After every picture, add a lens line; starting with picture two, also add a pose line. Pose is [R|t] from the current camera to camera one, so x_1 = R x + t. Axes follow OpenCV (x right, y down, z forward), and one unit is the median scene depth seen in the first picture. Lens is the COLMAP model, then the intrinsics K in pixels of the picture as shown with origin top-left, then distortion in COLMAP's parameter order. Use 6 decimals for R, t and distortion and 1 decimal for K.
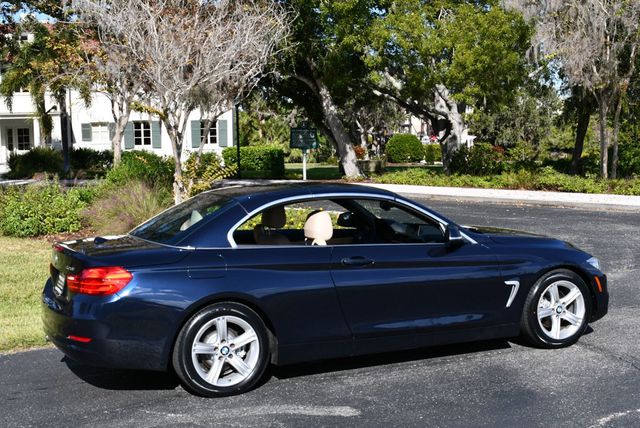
lens RADIAL K [[930.9, 0, 320.0], [0, 930.9, 214.0], [0, 0, 1]] dist [-0.058566, 0.013230]
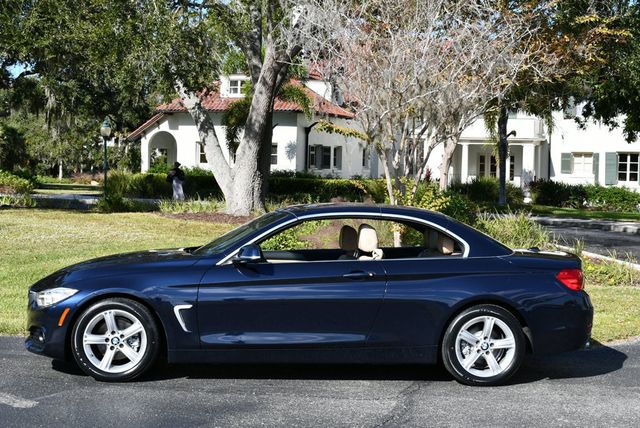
lens RADIAL K [[1113.0, 0, 320.0], [0, 1113.0, 214.0], [0, 0, 1]] dist [-0.012280, -0.087987]
pose [[0.841660, 0.063601, -0.536250, 0.413987], [-0.087521, 0.995977, -0.019240, -0.004775], [0.532869, 0.063126, 0.843840, 0.037384]]
